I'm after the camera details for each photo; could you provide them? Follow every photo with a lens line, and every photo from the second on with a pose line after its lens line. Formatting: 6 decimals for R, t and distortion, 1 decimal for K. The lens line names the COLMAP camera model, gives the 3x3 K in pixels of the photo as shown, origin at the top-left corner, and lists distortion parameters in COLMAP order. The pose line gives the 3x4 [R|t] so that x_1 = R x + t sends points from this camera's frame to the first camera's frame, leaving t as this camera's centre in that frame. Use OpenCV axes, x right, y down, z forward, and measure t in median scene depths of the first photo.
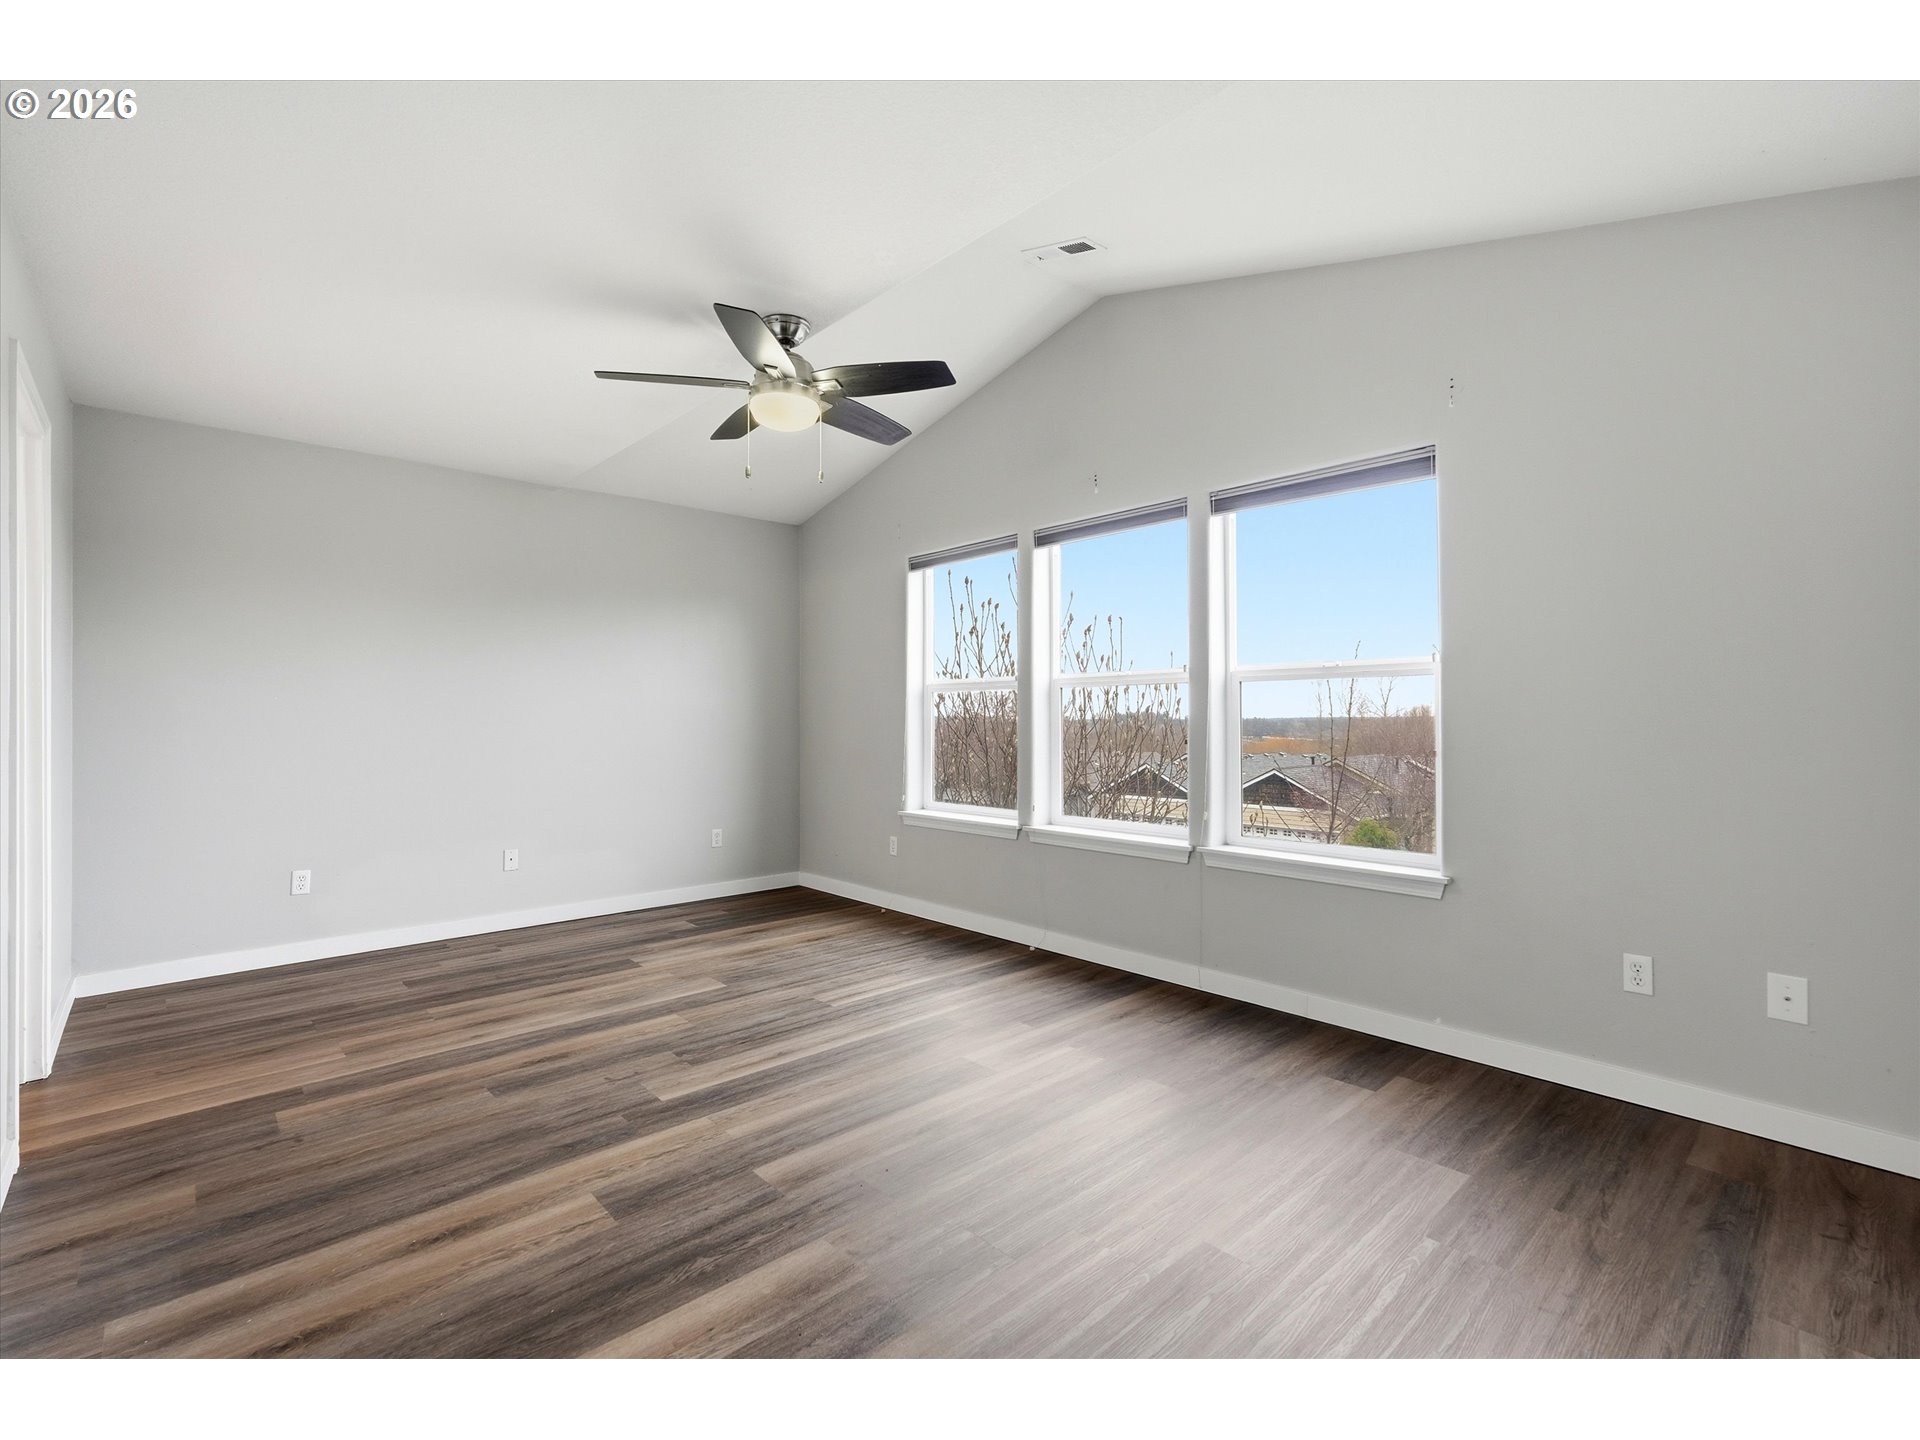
lens RADIAL K [[849.6, 0, 963.2], [0, 849.6, 718.5], [0, 0, 1]] dist [-0.010235, 0.004731]
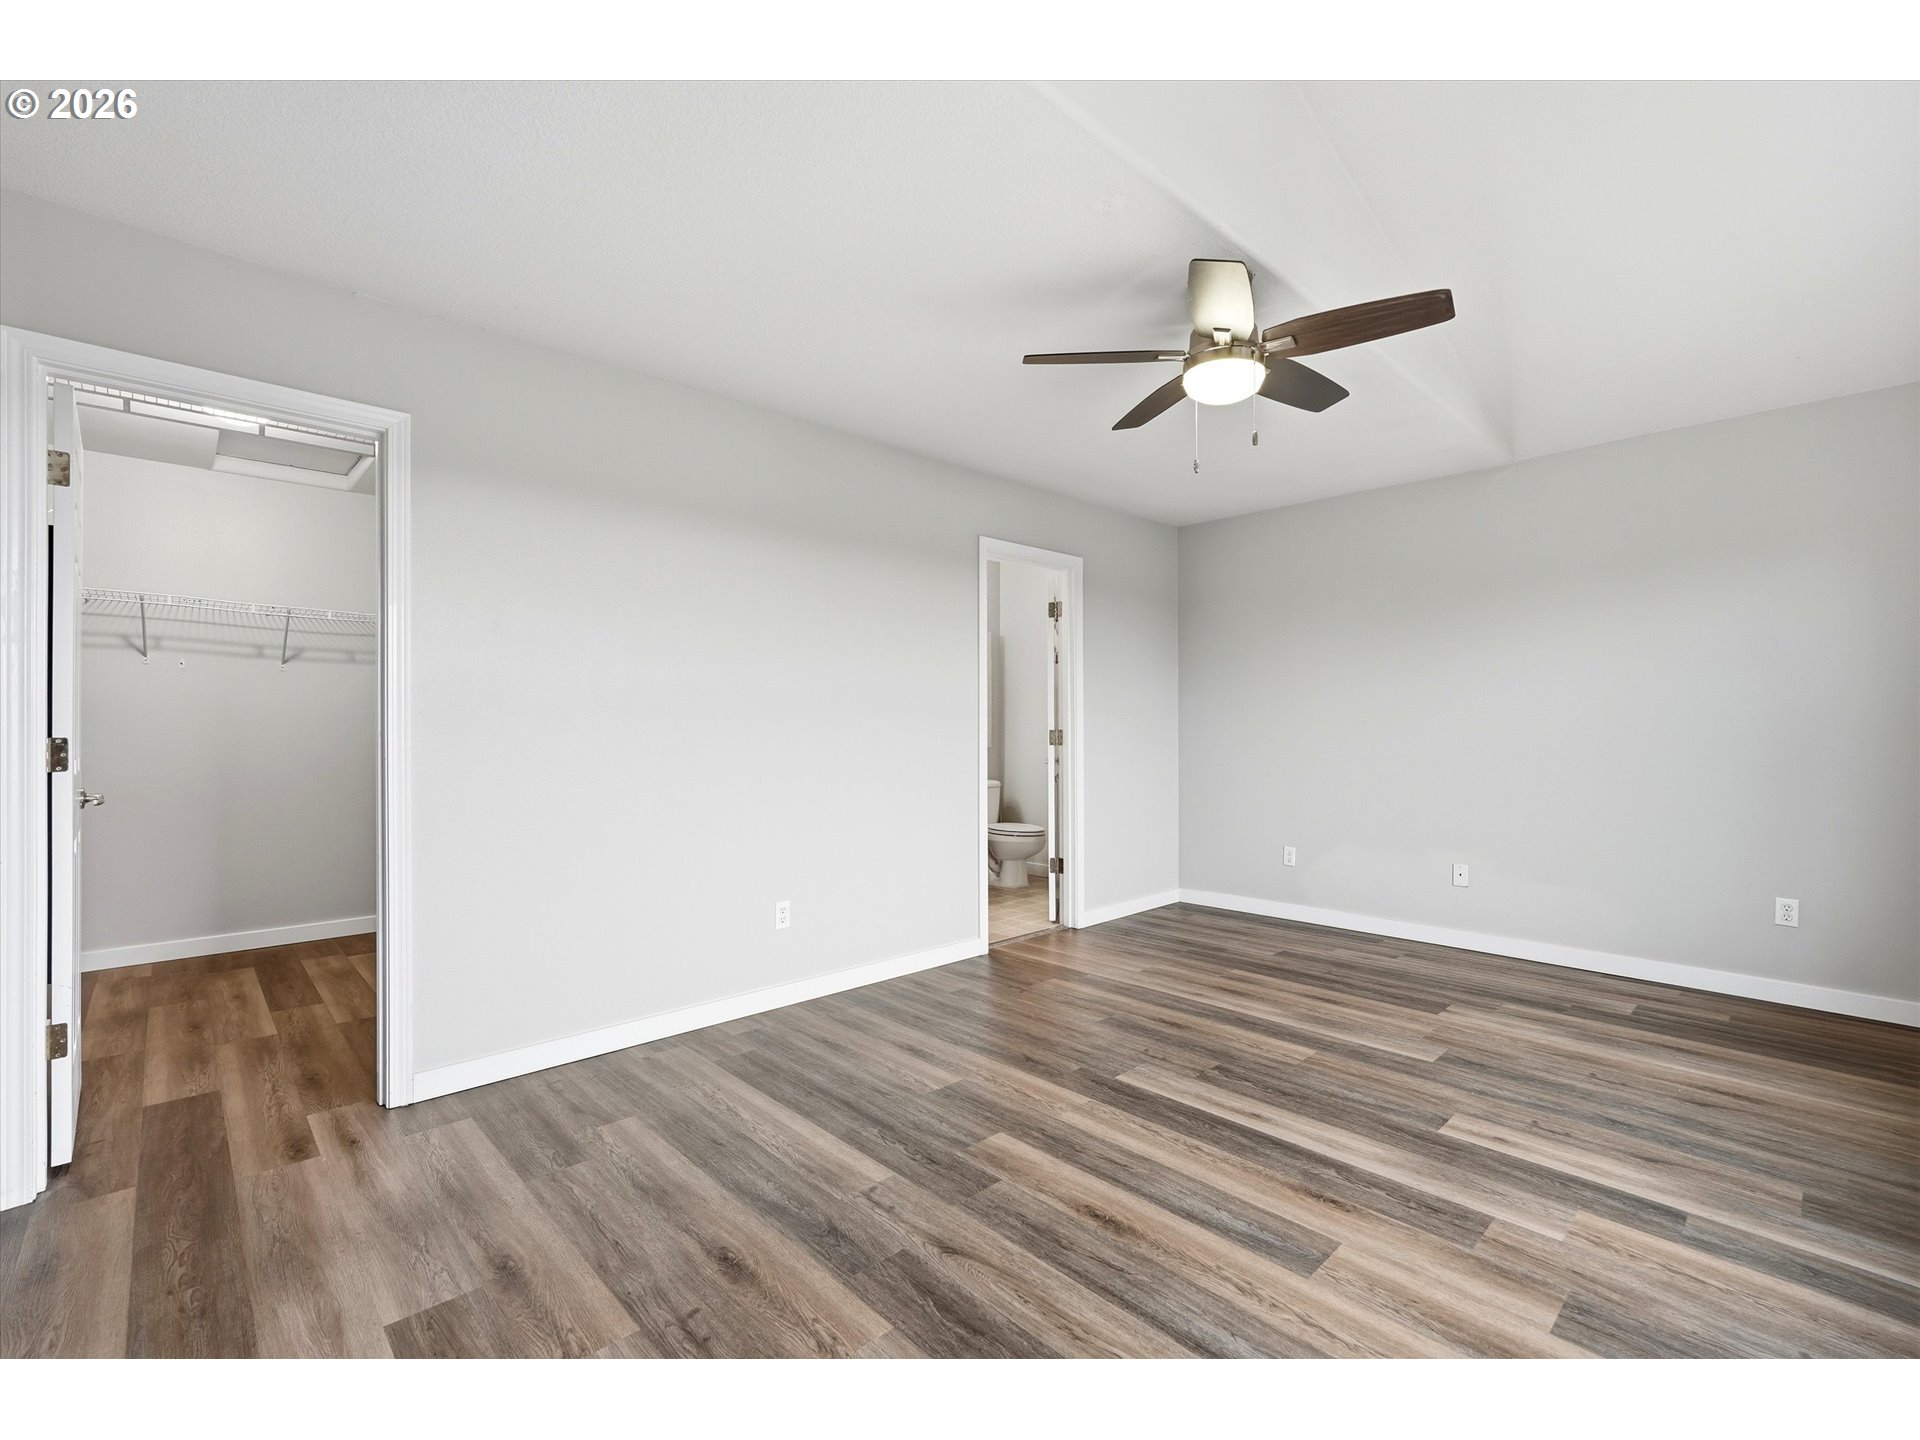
lens RADIAL K [[849.6, 0, 963.6], [0, 849.6, 722.0], [0, 0, 1]] dist [-0.010235, 0.004731]
pose [[0.020529, -0.001171, -0.999789, 0.541974], [0.000639, 0.999999, -0.001158, -0.003855], [0.999789, -0.000615, 0.020530, 0.578657]]
